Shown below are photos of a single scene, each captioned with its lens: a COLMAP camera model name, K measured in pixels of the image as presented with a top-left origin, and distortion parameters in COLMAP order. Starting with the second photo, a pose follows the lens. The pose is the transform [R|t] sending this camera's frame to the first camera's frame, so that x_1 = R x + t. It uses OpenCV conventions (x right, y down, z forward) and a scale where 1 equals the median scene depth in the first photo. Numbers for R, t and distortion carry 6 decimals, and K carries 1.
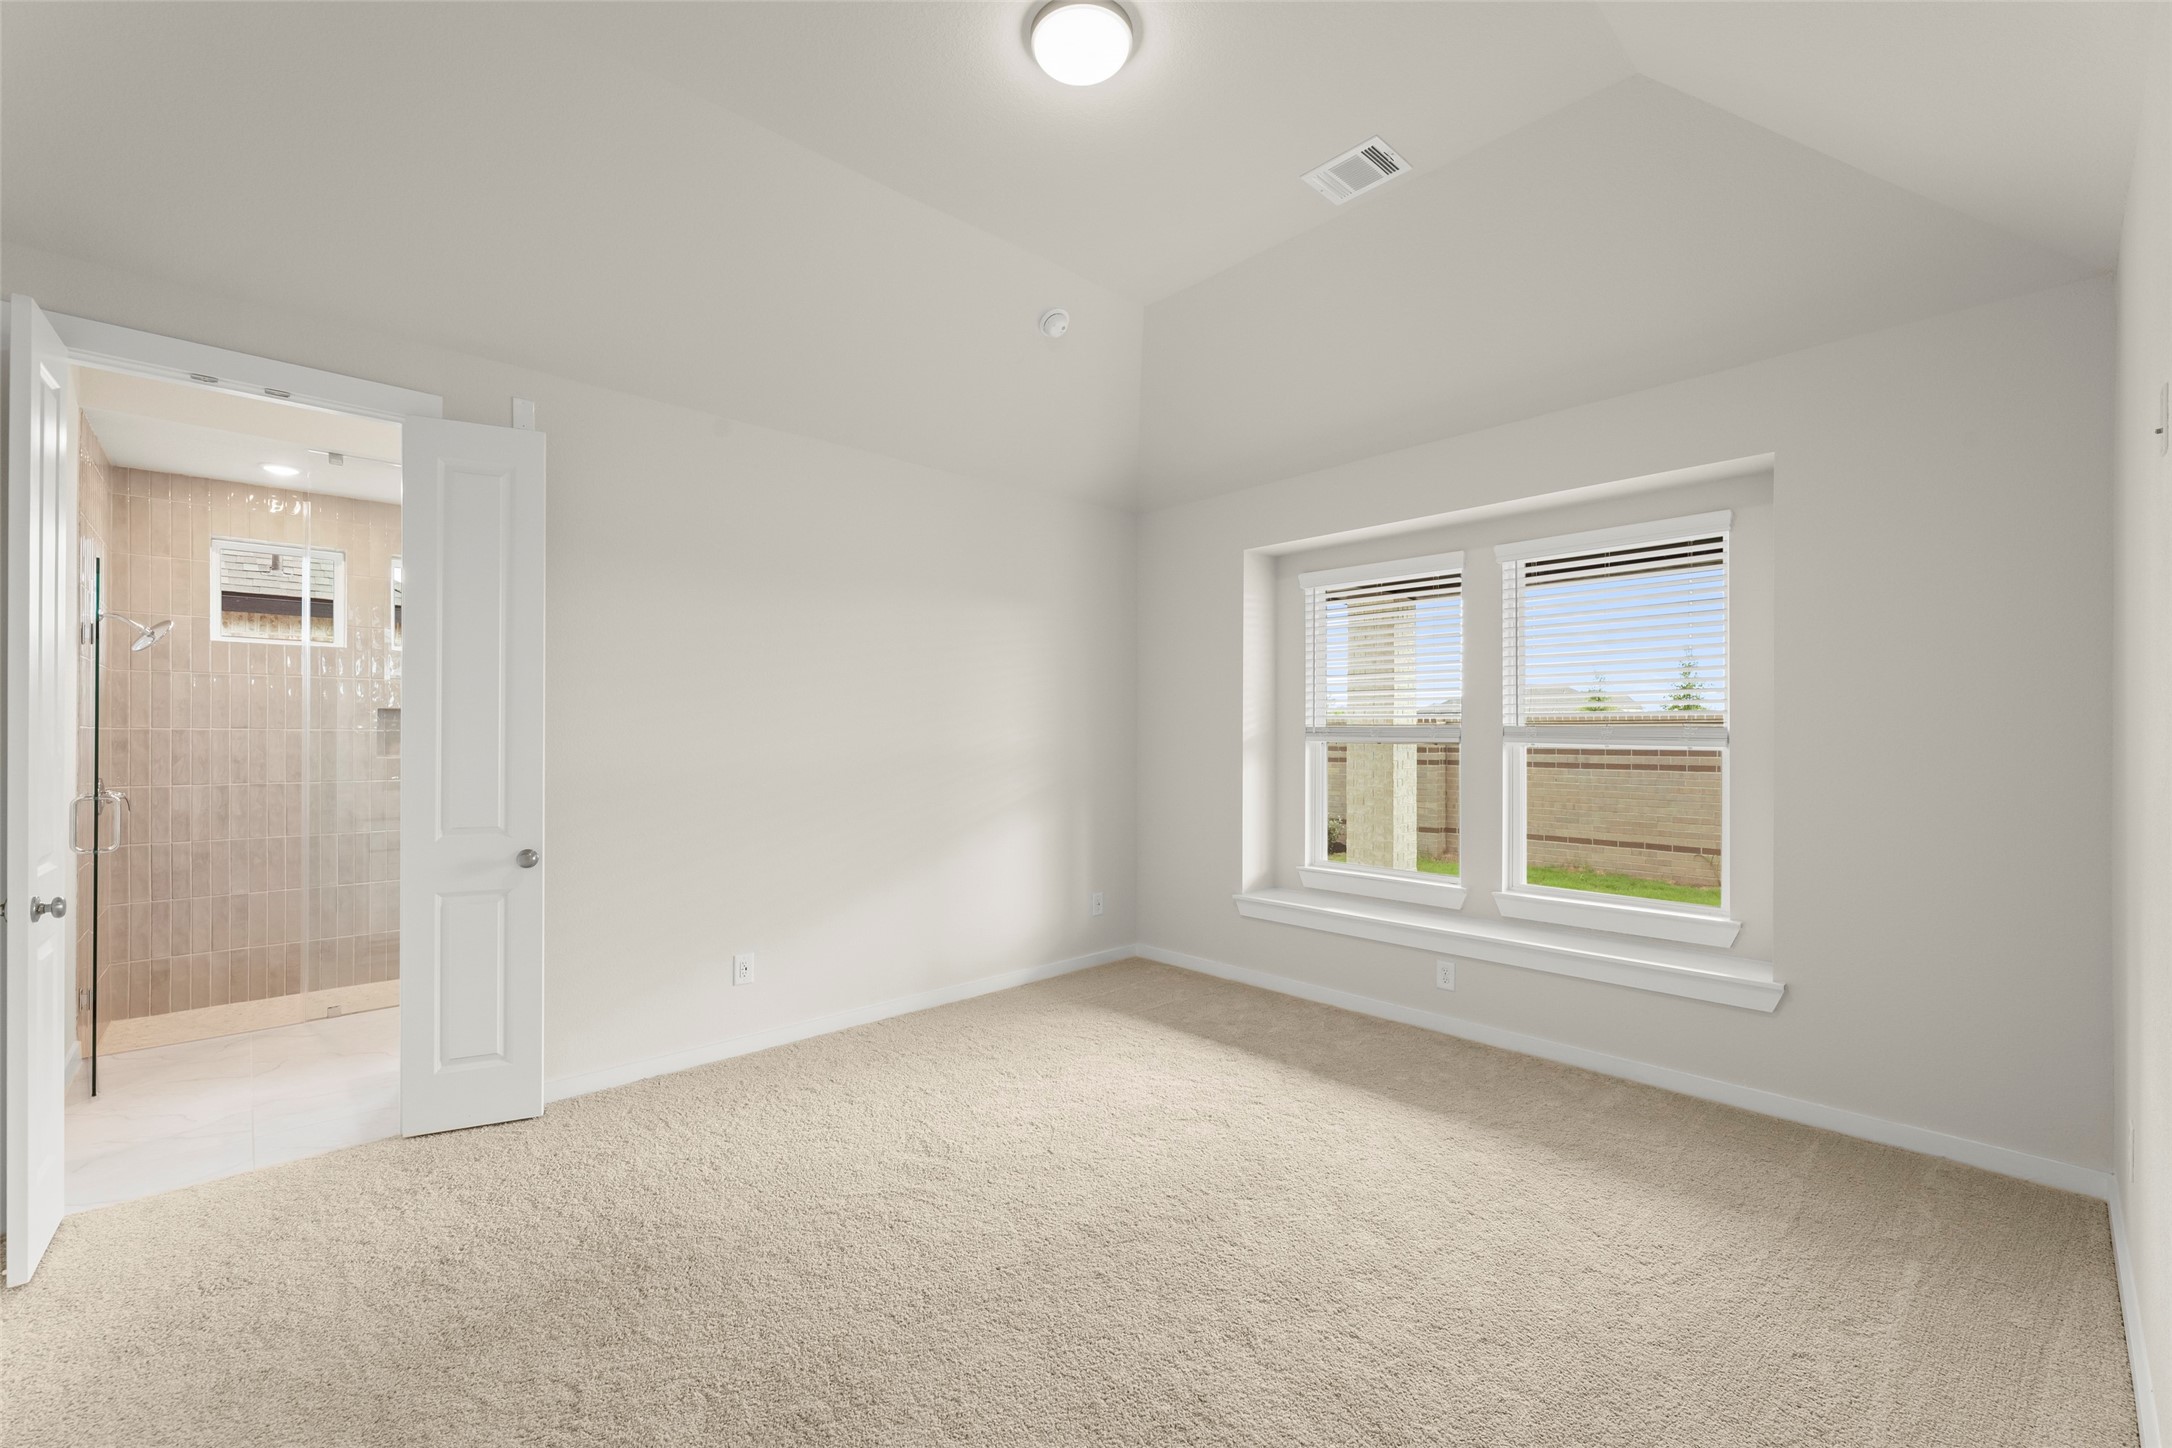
lens RADIAL K [[878.9, 0, 1075.9], [0, 878.9, 725.2], [0, 0, 1]] dist [-0.002029, 0.000431]
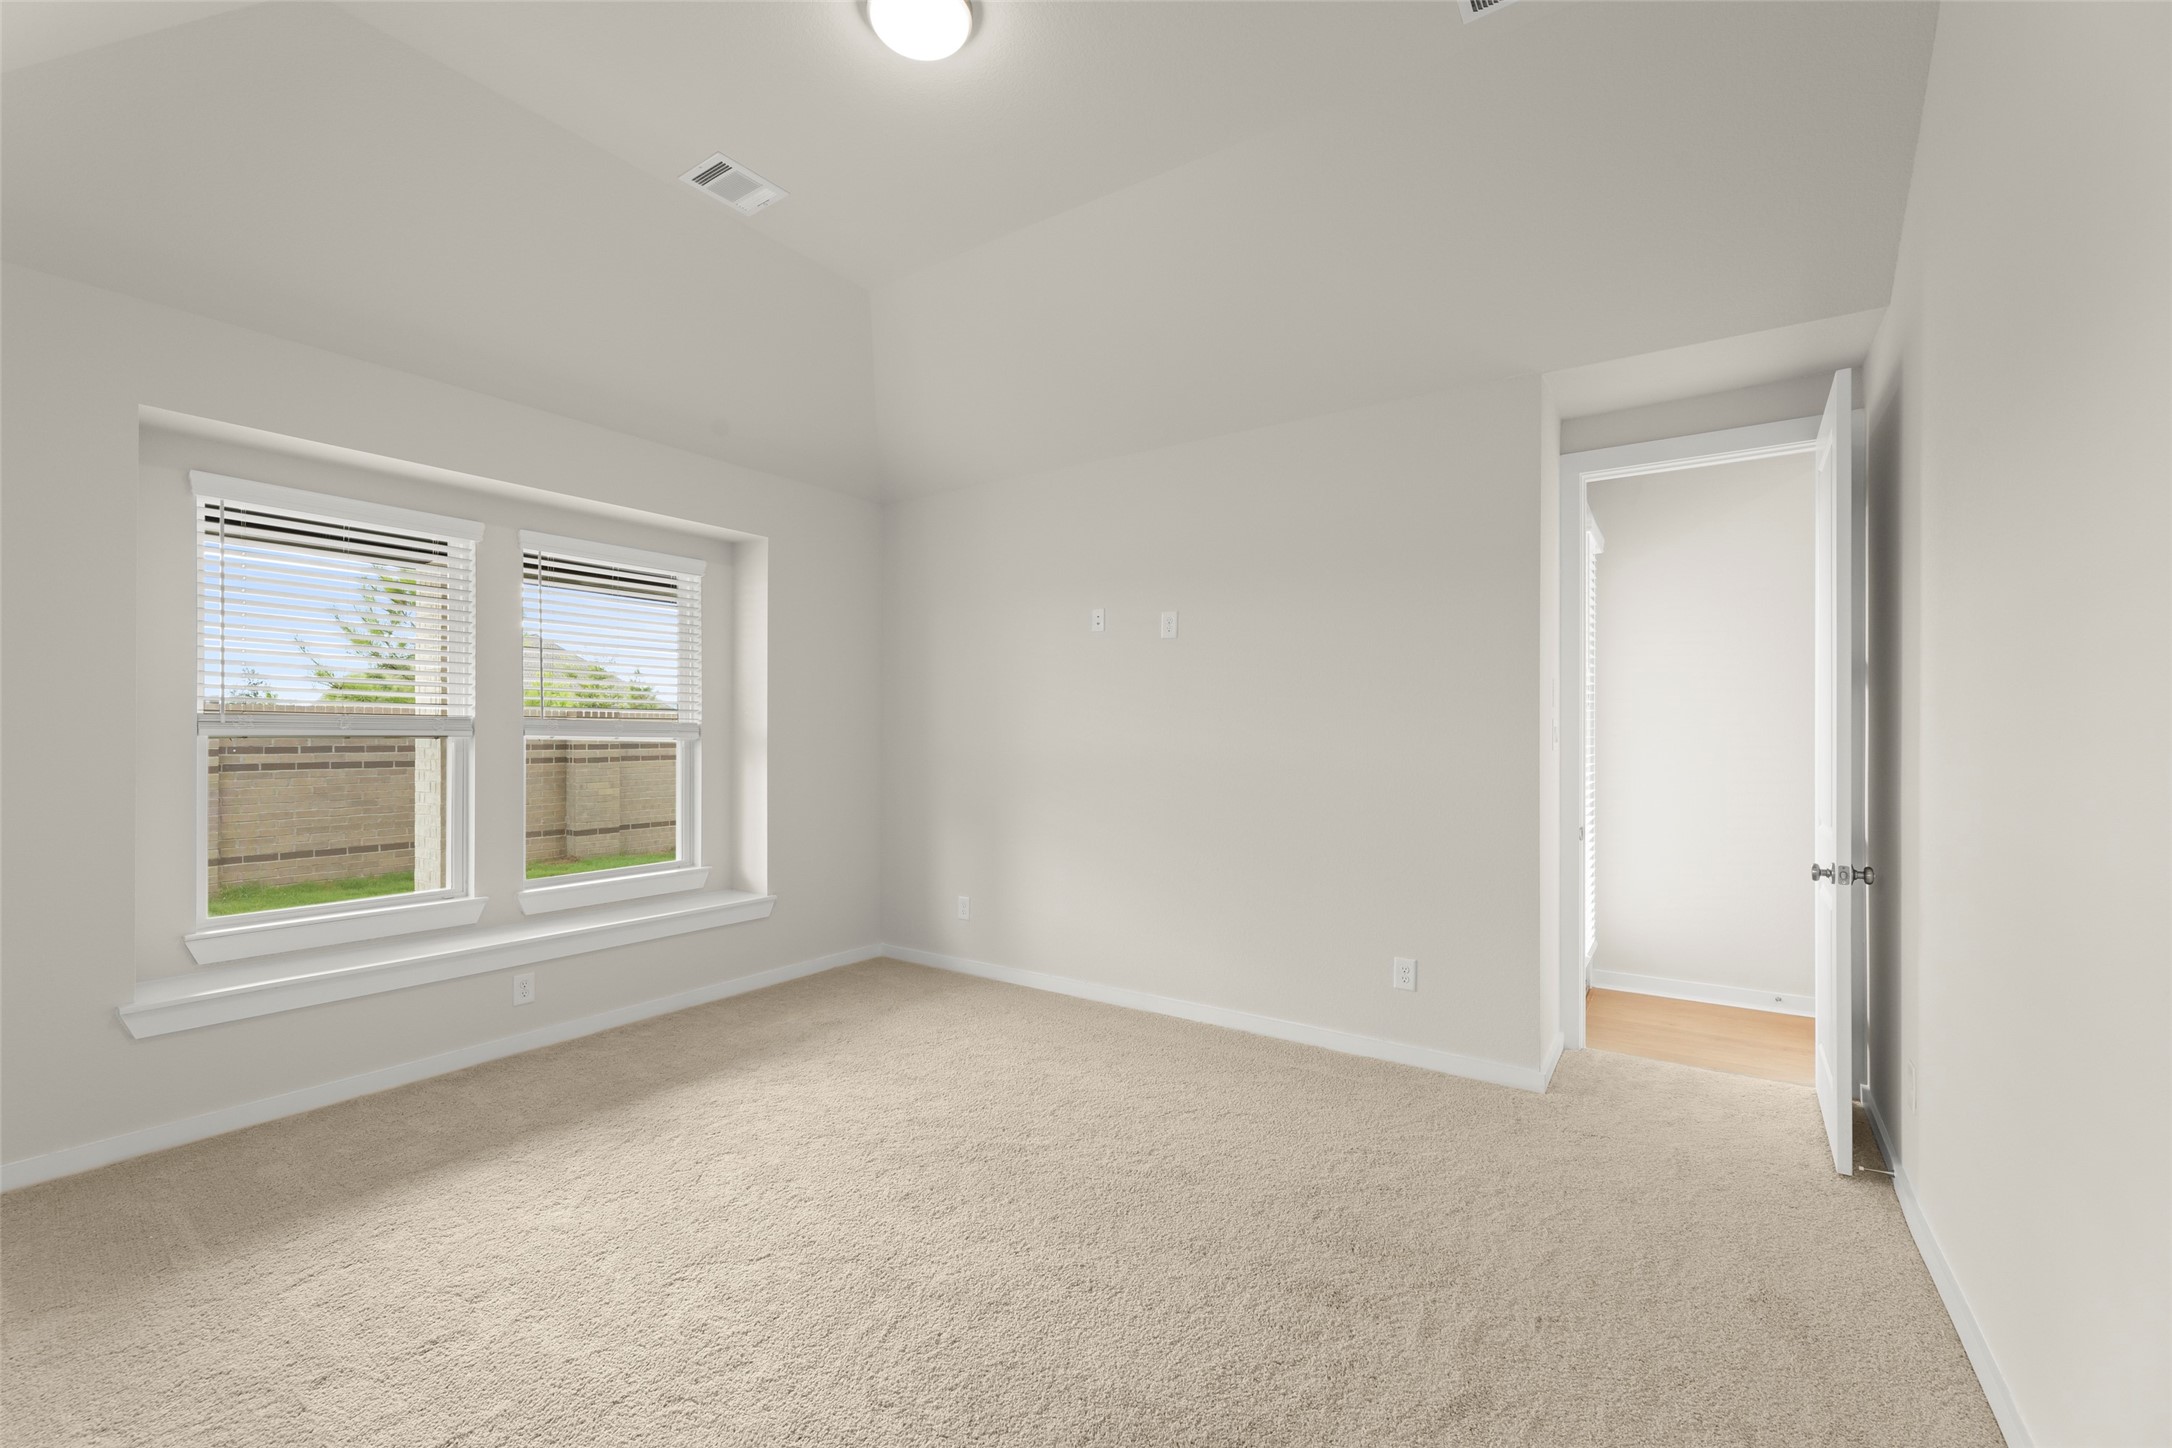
lens RADIAL K [[878.9, 0, 1075.9], [0, 878.9, 725.2], [0, 0, 1]] dist [-0.002029, 0.000431]
pose [[-0.219000, 0.013137, 0.975636, -0.636463], [-0.020516, 0.999626, -0.018066, 0.012980], [-0.975509, -0.023973, -0.218649, 0.668987]]
